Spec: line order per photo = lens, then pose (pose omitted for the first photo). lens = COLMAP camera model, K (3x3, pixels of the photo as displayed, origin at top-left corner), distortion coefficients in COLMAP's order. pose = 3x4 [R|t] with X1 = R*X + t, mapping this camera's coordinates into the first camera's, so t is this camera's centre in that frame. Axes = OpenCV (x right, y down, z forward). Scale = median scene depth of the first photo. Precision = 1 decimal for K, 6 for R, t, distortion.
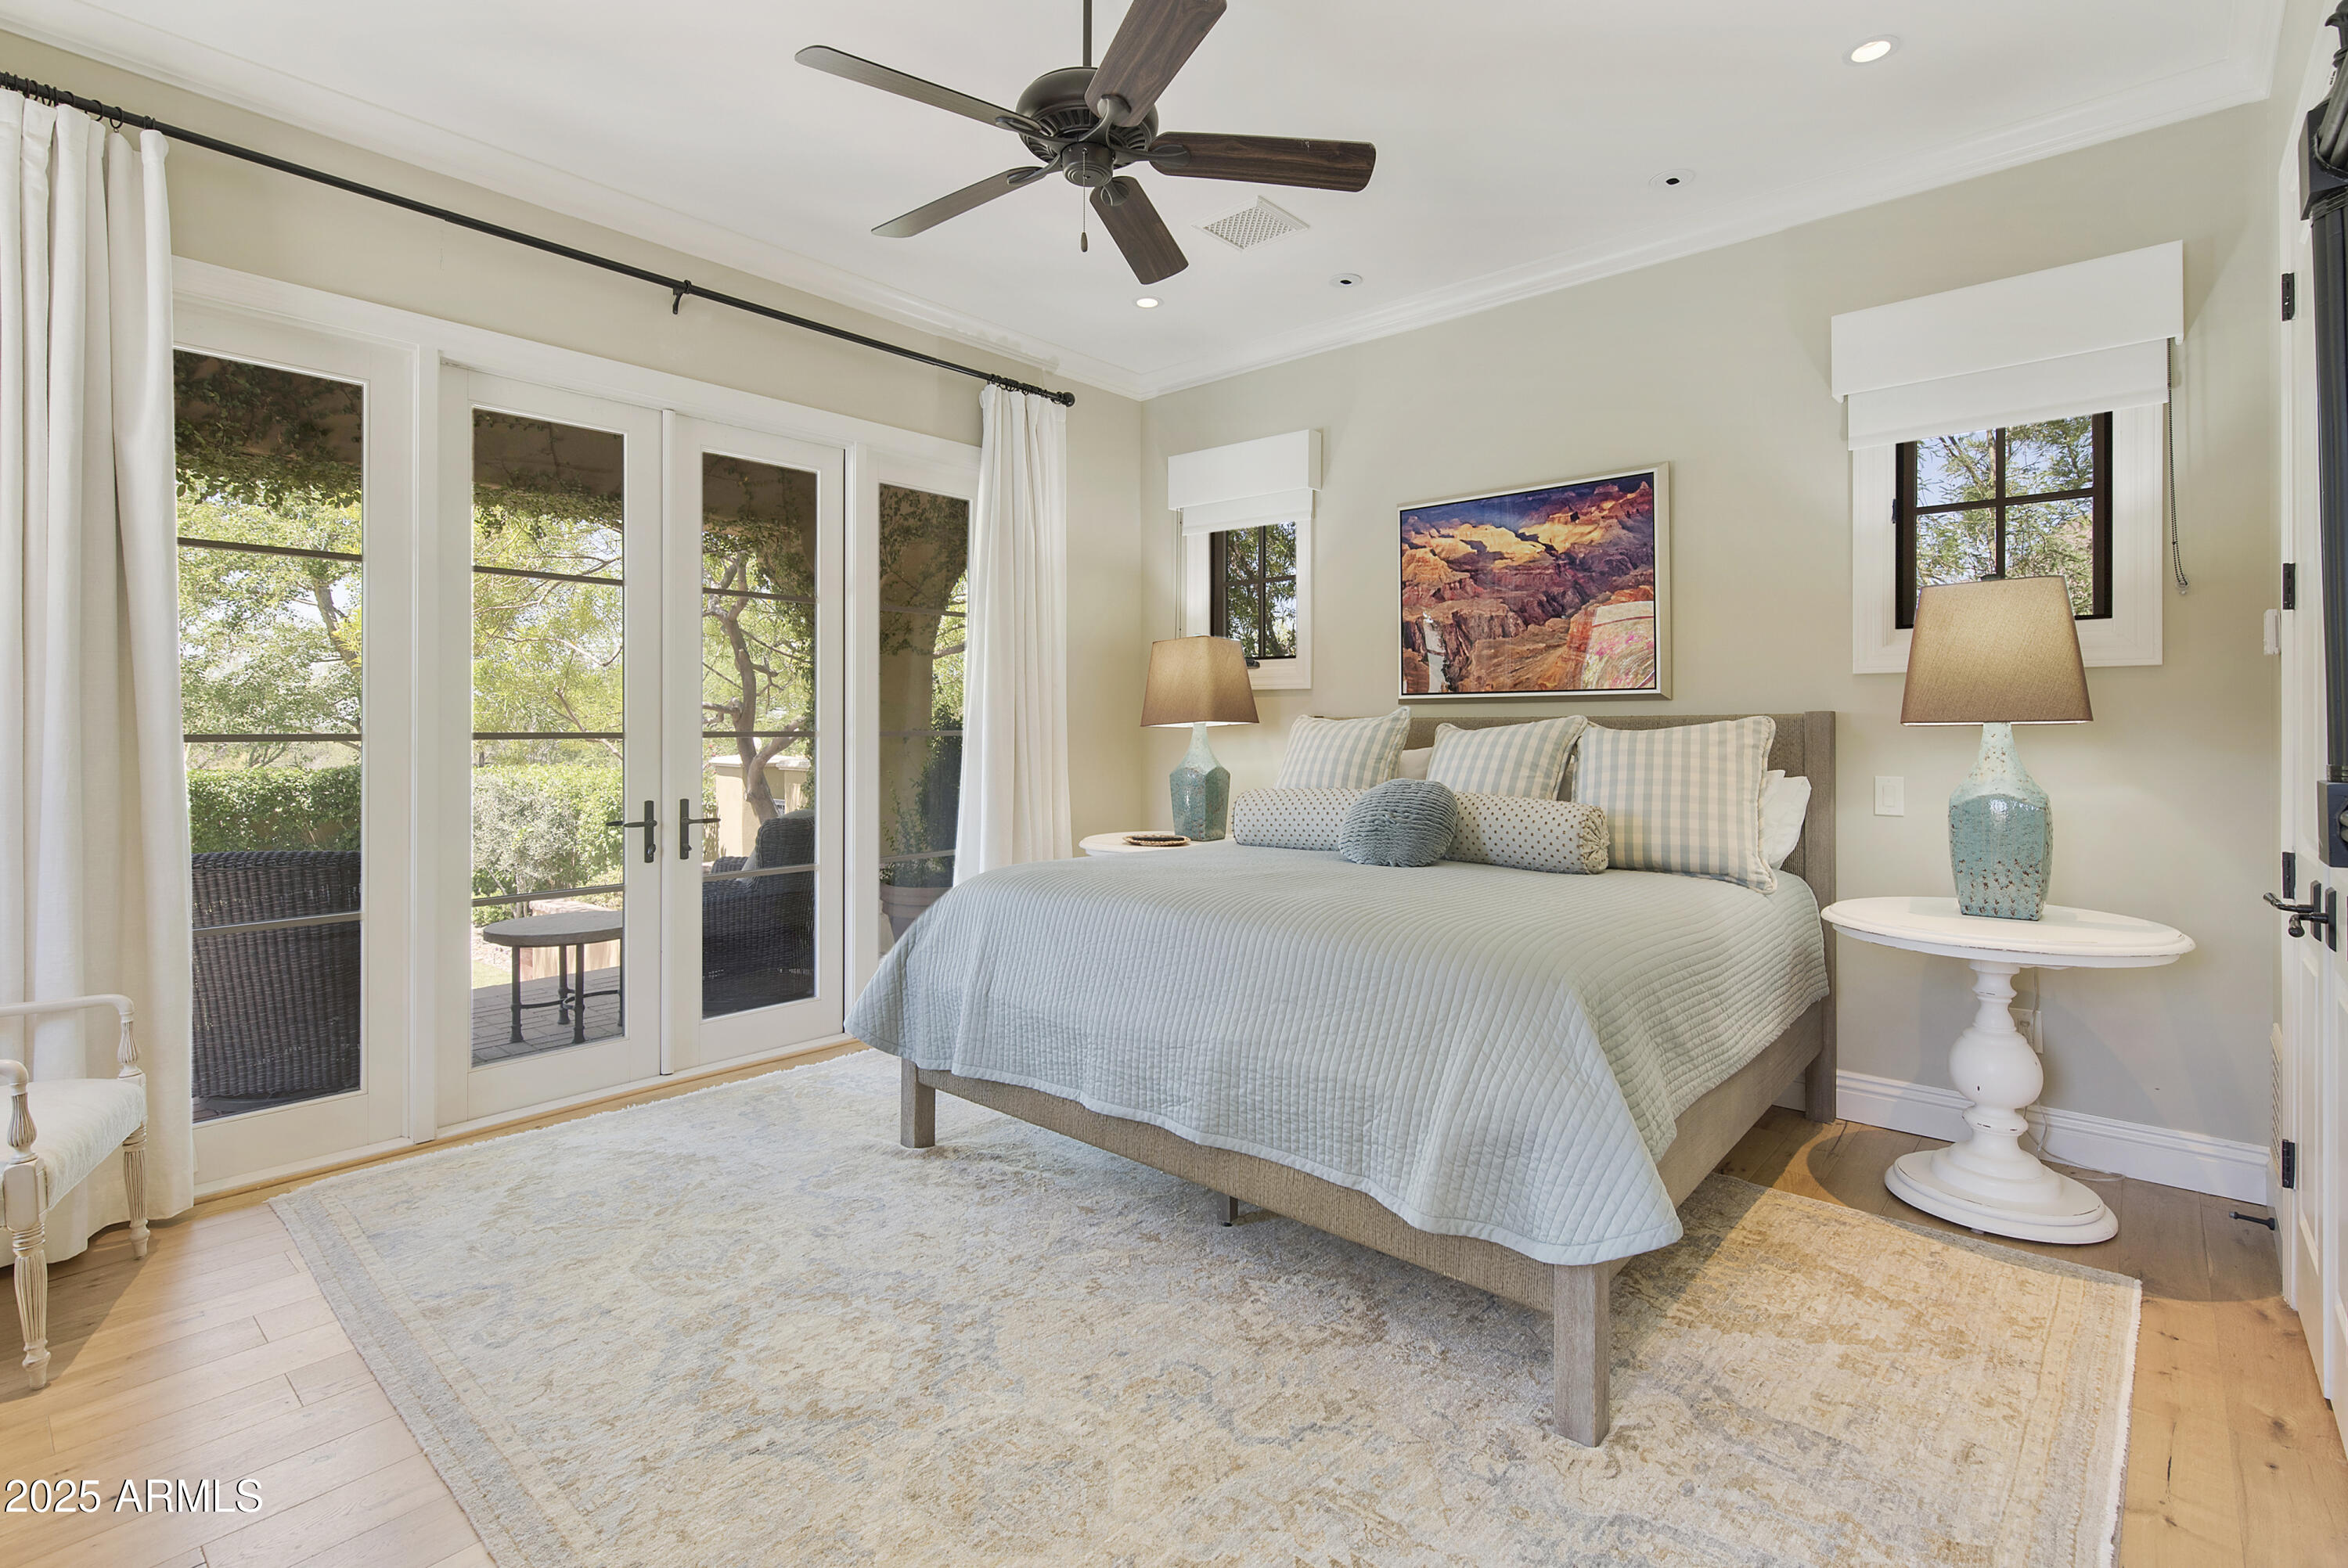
lens RADIAL K [[1108.1, 0, 1175.7], [0, 1108.1, 729.0], [0, 0, 1]] dist [0.001751, 0.000373]
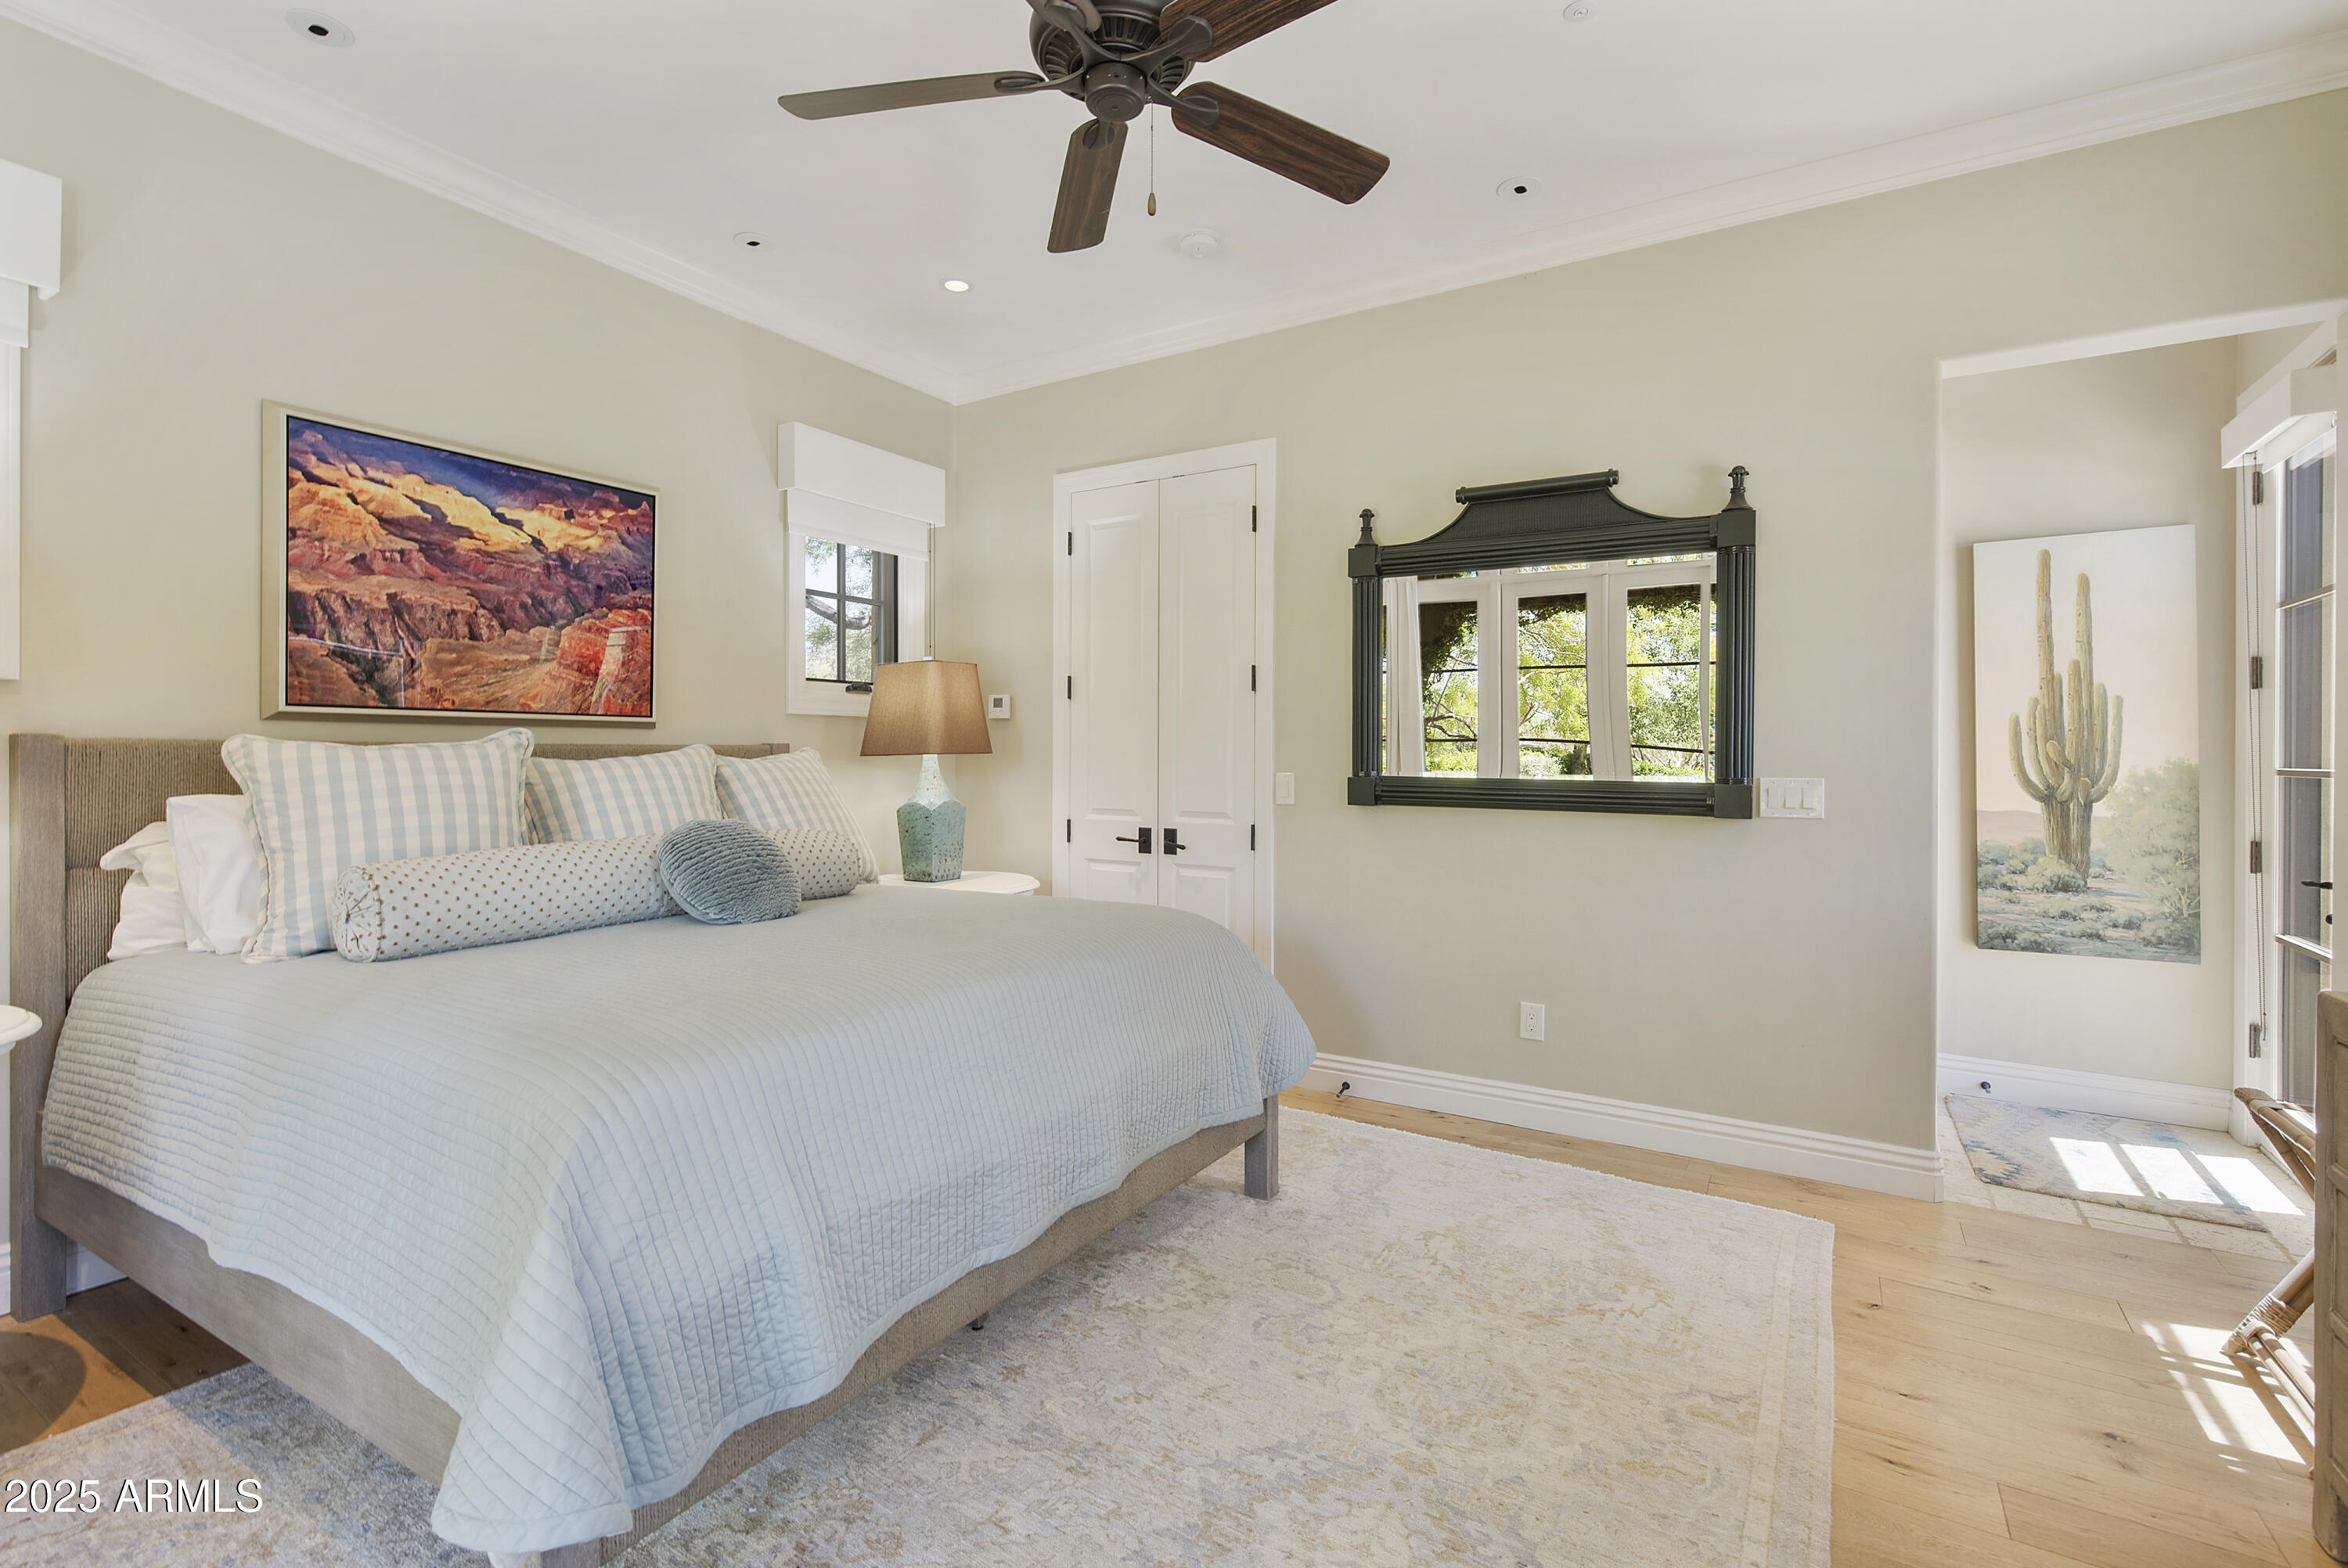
lens RADIAL K [[1063.2, 0, 1177.5], [0, 1063.2, 767.4], [0, 0, 1]] dist [0.000832, 0.000015]
pose [[-0.182141, -0.011143, 0.983209, -0.542228], [-0.001479, 0.999938, 0.011059, -0.003050], [-0.983271, 0.000561, -0.182146, 0.673673]]
